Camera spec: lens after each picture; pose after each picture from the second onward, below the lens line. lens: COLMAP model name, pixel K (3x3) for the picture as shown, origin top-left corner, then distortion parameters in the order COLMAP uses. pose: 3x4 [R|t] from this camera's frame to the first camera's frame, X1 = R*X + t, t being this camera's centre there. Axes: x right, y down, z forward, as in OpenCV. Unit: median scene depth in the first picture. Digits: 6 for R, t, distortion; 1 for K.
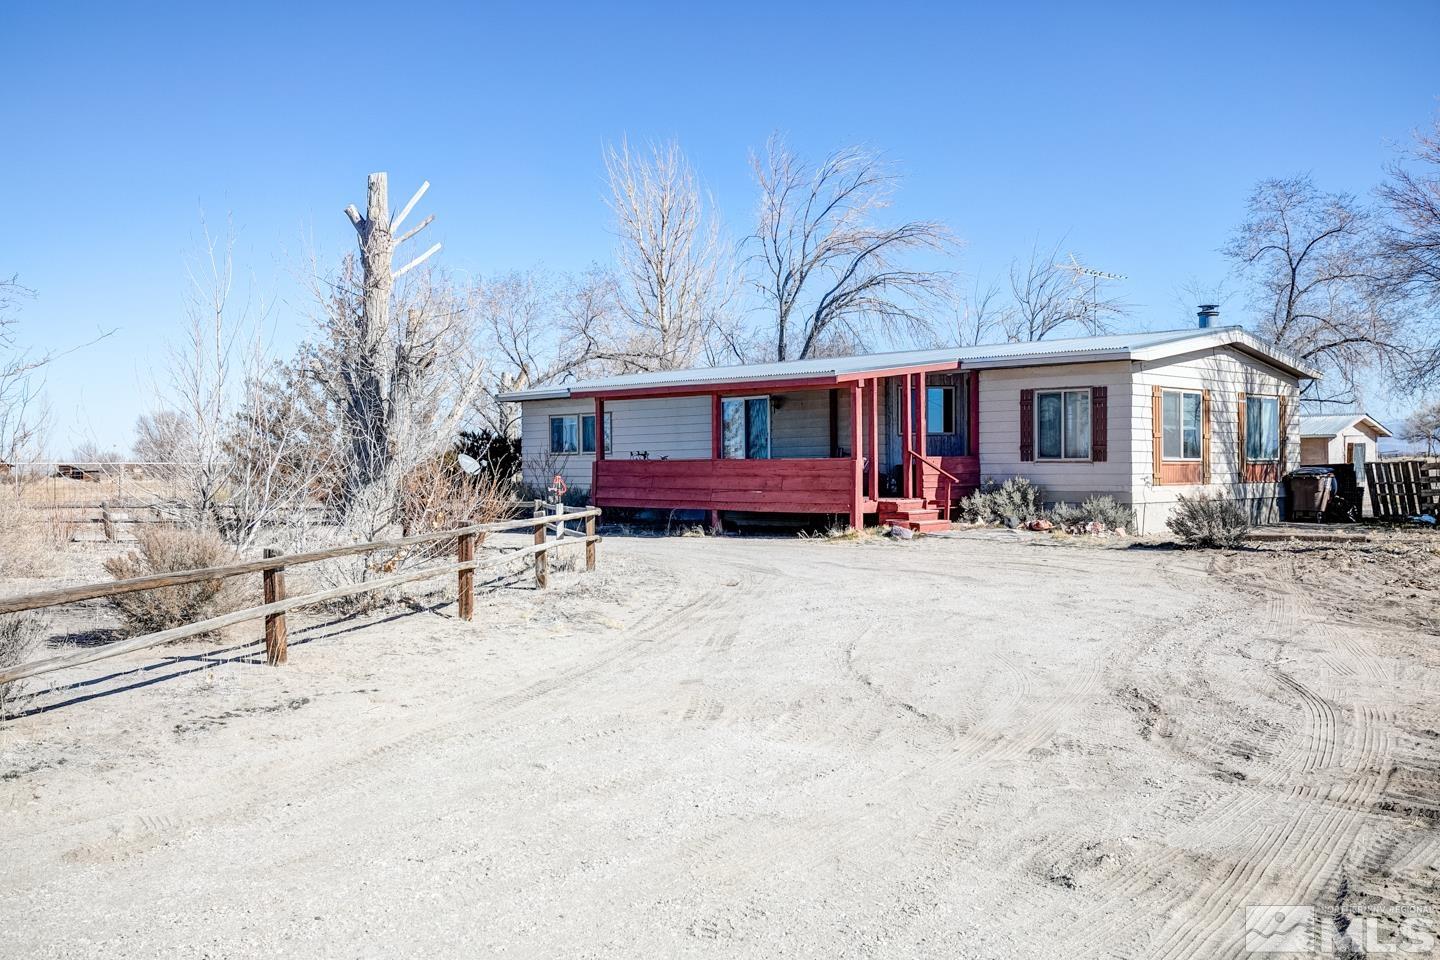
lens RADIAL K [[1406.6, 0, 718.8], [0, 1406.6, 482.0], [0, 0, 1]] dist [0.013027, 0.000000]
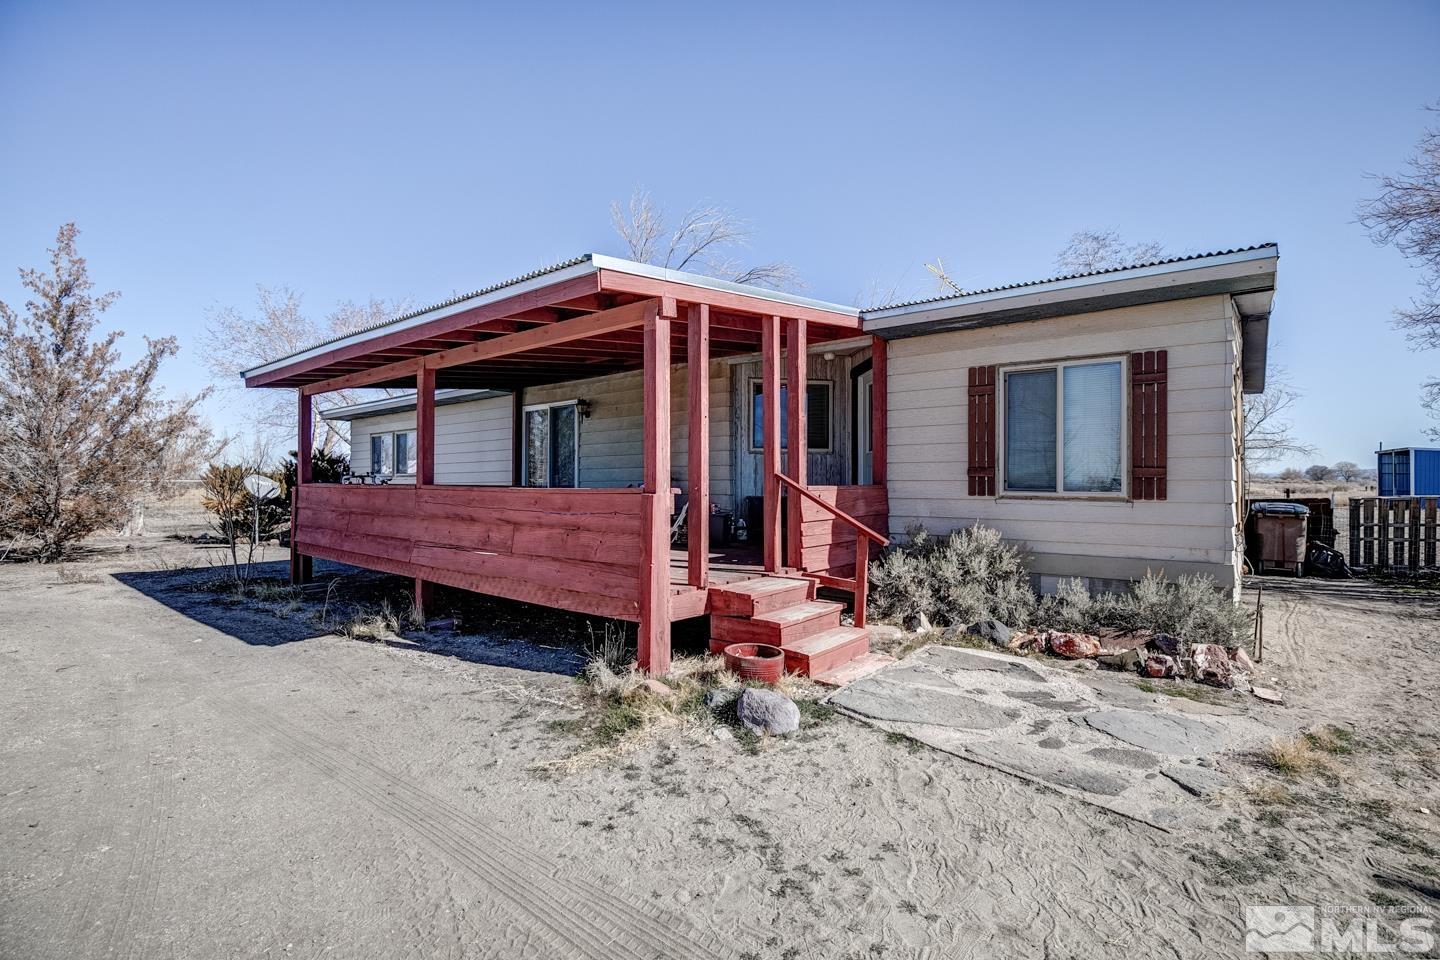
lens RADIAL K [[681.7, 0, 720.2], [0, 681.7, 482.0], [0, 0, 1]] dist [0.000294, 0.000030]
pose [[0.995274, 0.010446, 0.096545, 0.097970], [-0.008928, 0.999830, -0.016151, -0.016141], [-0.096698, 0.015213, 0.995198, 0.805105]]
